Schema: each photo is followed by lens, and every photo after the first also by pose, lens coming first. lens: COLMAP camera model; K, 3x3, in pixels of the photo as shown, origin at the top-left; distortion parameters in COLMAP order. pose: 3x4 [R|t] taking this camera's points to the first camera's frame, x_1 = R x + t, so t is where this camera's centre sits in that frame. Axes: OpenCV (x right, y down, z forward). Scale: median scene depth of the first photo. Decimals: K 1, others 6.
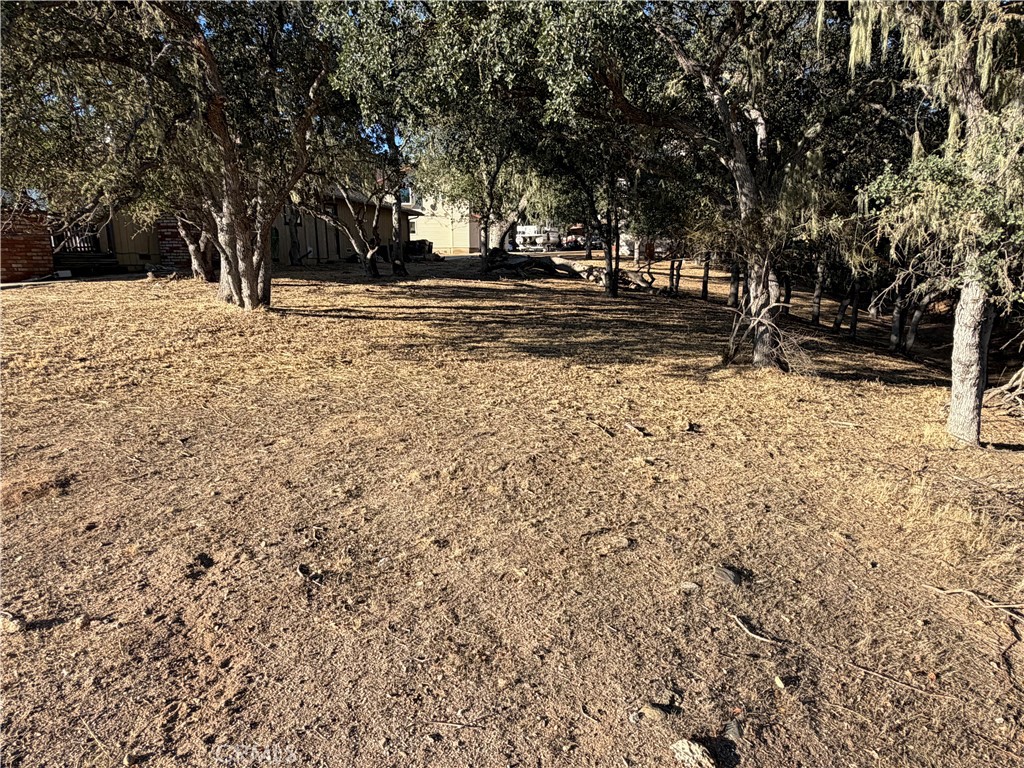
lens RADIAL K [[616.5, 0, 506.9], [0, 616.5, 384.4], [0, 0, 1]] dist [-0.007435, -0.002943]
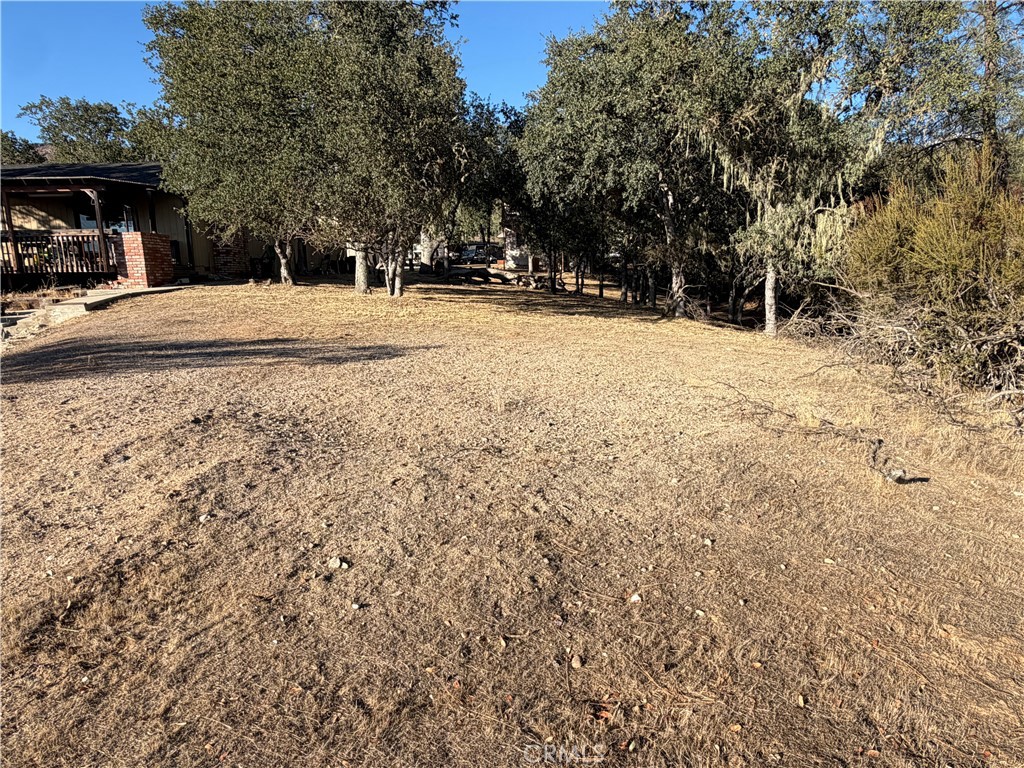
lens RADIAL K [[616.5, 0, 516.3], [0, 616.5, 383.4], [0, 0, 1]] dist [-0.007435, -0.002943]
pose [[0.967606, -0.053462, 0.246738, -0.719543], [0.059681, 0.998059, -0.017792, 0.220747], [-0.245308, 0.031942, 0.968919, -0.943033]]
